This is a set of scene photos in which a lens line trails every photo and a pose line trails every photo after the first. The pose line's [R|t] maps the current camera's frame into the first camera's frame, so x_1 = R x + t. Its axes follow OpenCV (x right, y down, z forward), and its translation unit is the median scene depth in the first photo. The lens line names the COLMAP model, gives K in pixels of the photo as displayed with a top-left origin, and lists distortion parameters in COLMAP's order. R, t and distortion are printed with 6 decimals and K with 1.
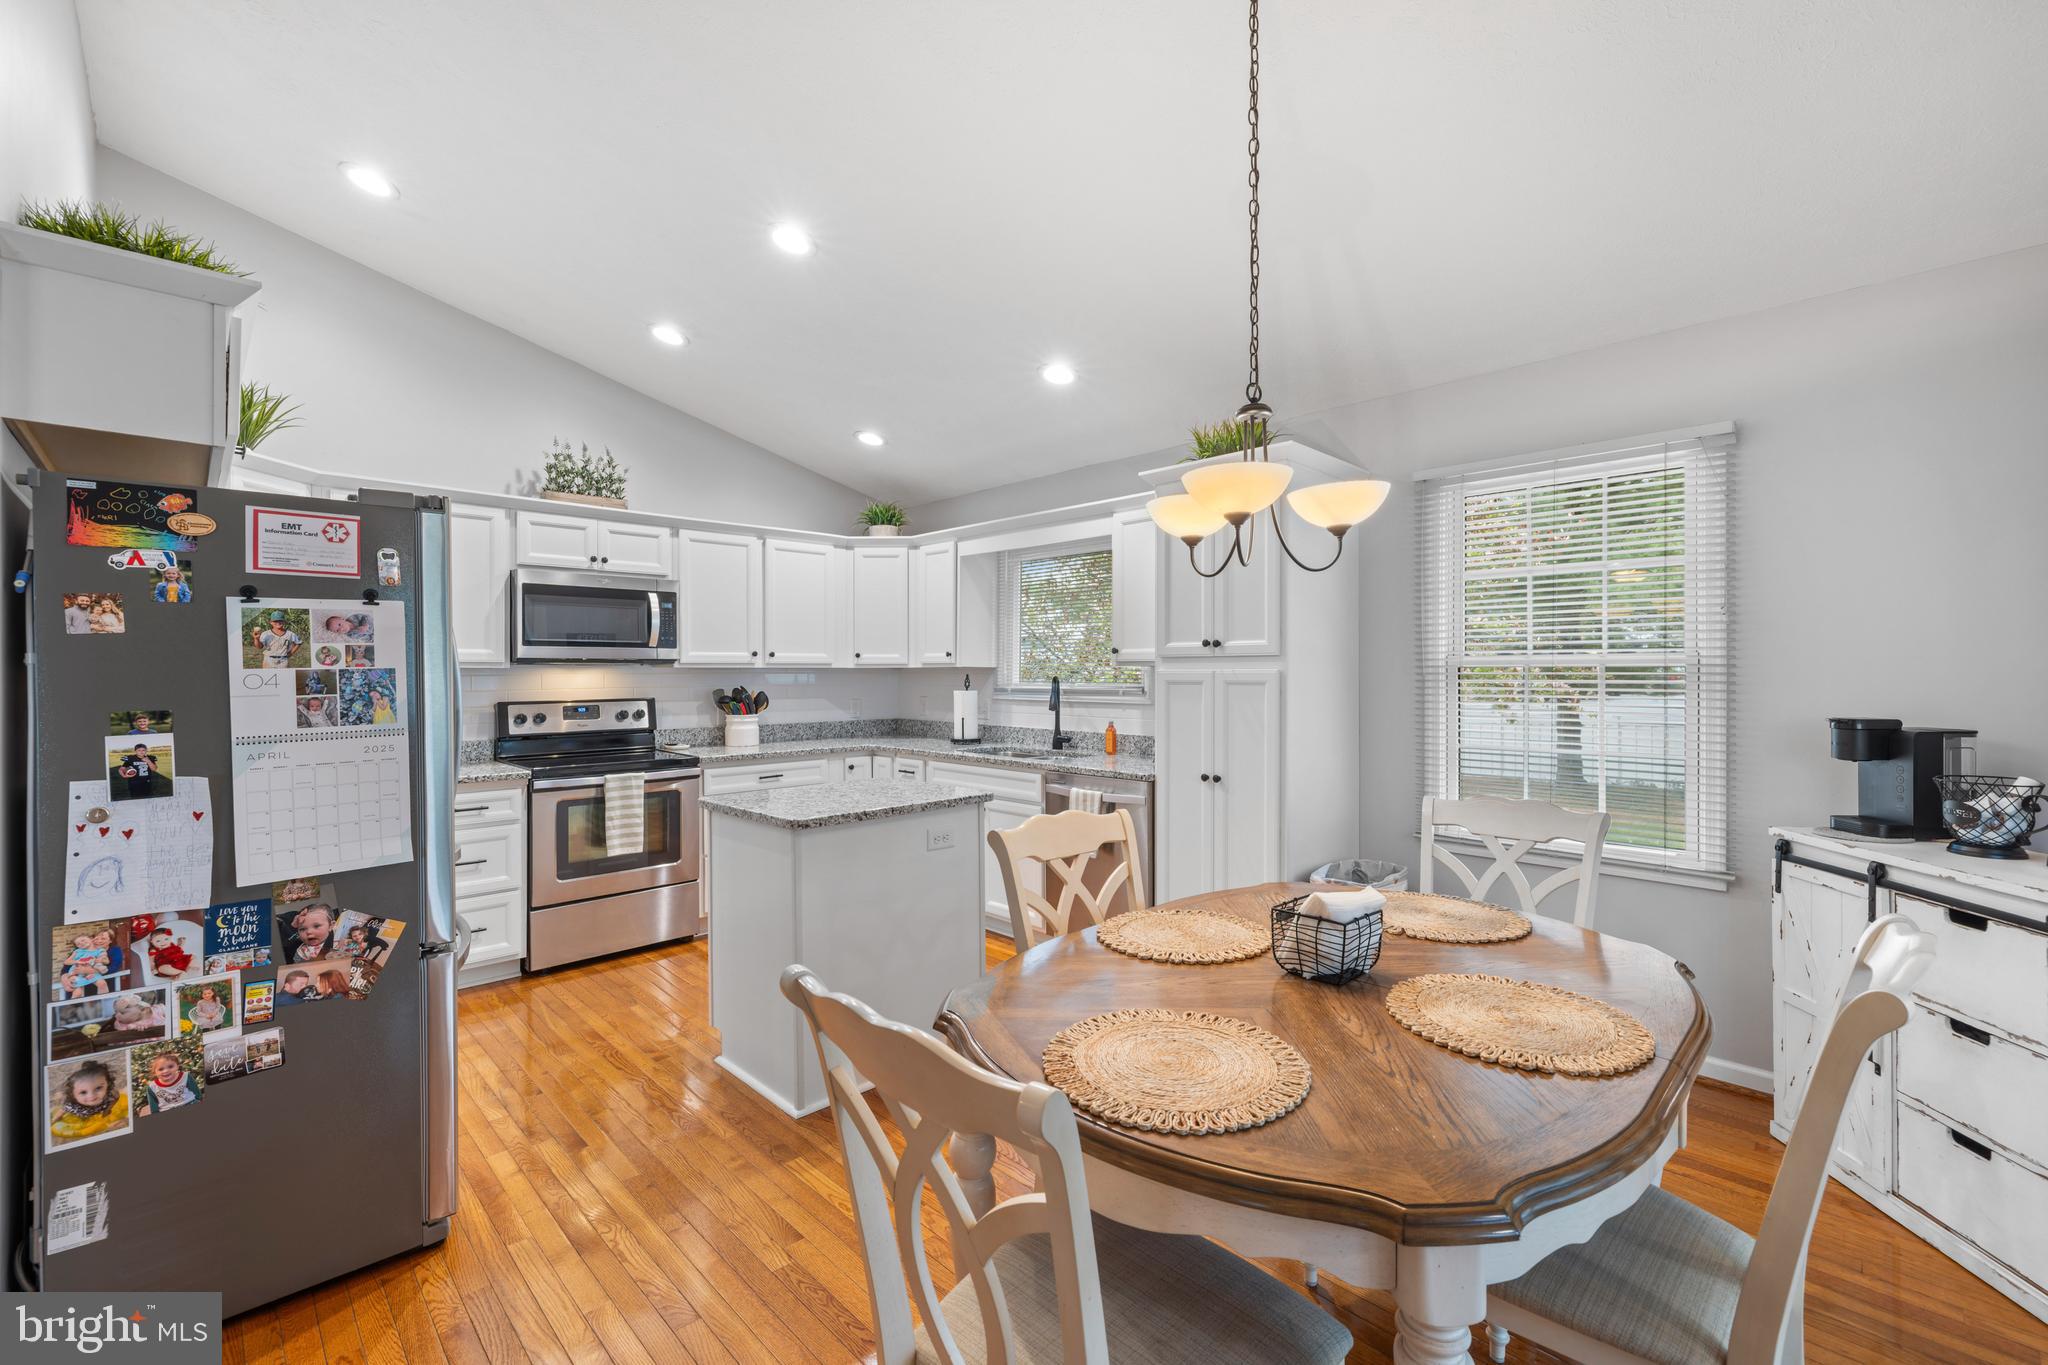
lens RADIAL K [[863.3, 0, 1032.1], [0, 863.3, 673.0], [0, 0, 1]] dist [0.000030, 0.000716]
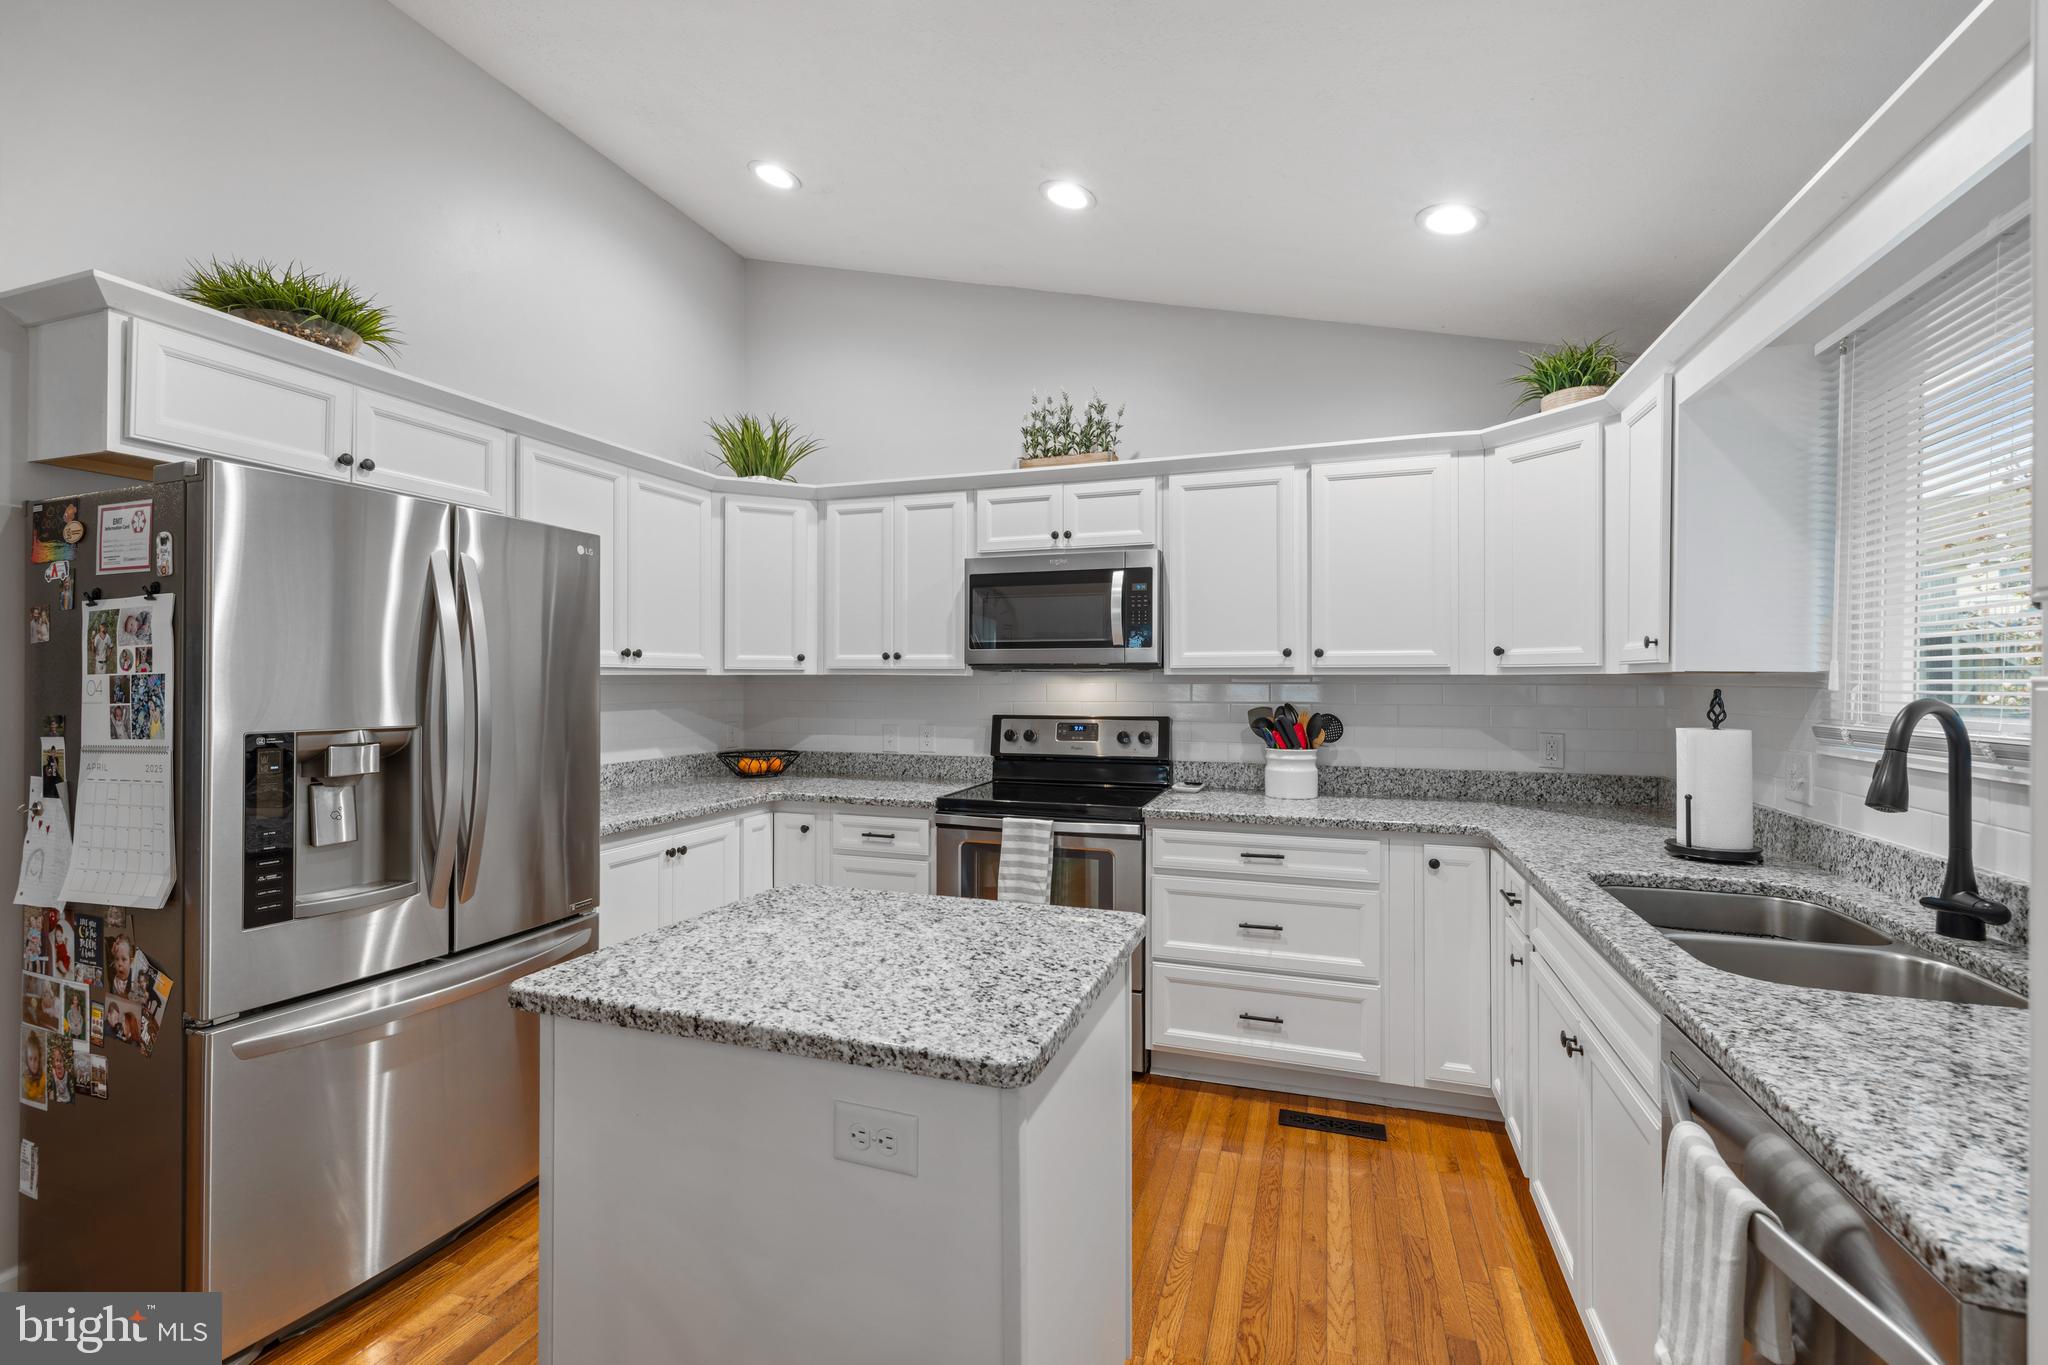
lens RADIAL K [[863.3, 0, 1017.5], [0, 863.3, 680.7], [0, 0, 1]] dist [0.000030, 0.000716]
pose [[0.443762, 0.002500, -0.896141, 0.174281], [-0.004560, 0.999989, 0.000532, -0.001449], [0.896133, 0.003850, 0.443769, 0.630250]]
